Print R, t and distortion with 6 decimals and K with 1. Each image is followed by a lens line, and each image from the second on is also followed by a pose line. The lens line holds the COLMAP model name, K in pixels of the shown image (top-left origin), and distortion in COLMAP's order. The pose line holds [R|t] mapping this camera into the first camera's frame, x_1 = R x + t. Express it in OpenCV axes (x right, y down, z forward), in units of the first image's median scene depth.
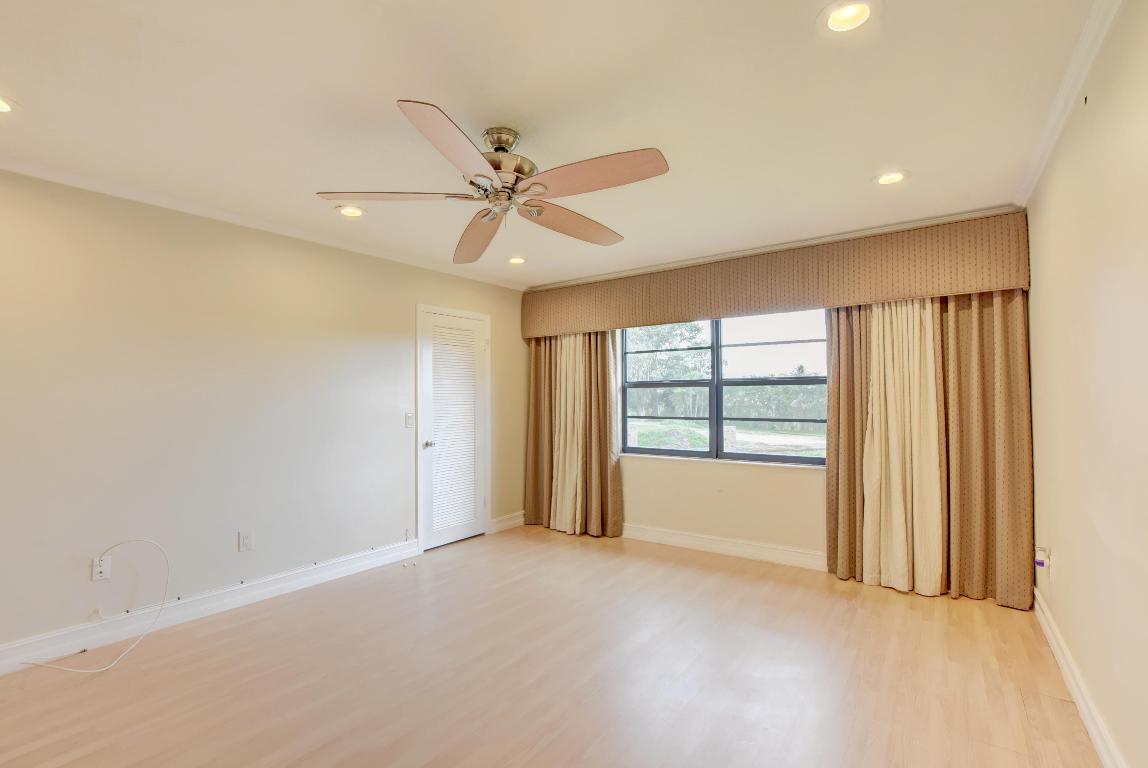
lens RADIAL K [[509.1, 0, 574.0], [0, 509.1, 384.0], [0, 0, 1]] dist [-0.034620, 0.006297]
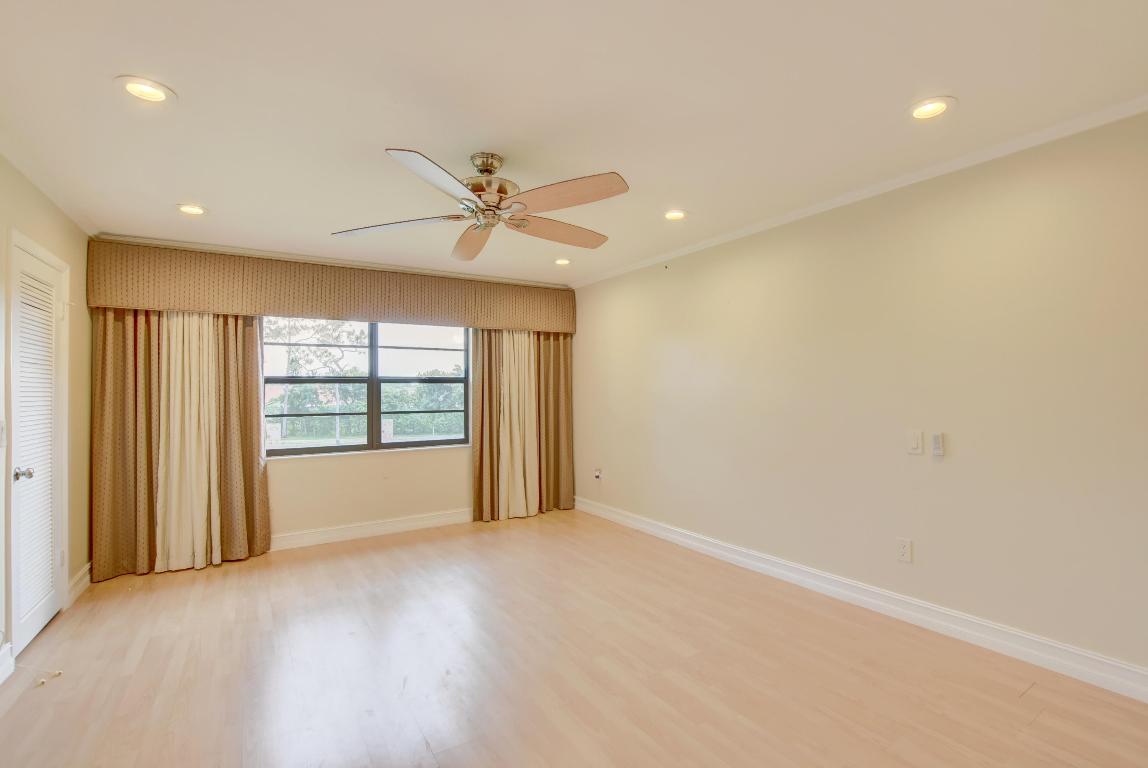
lens RADIAL K [[509.1, 0, 574.0], [0, 509.1, 384.0], [0, 0, 1]] dist [-0.034620, 0.006297]
pose [[0.369431, 0.022293, 0.928991, -0.570324], [-0.013086, 0.999738, -0.018787, 0.020514], [-0.929166, -0.005216, 0.369626, 0.201345]]
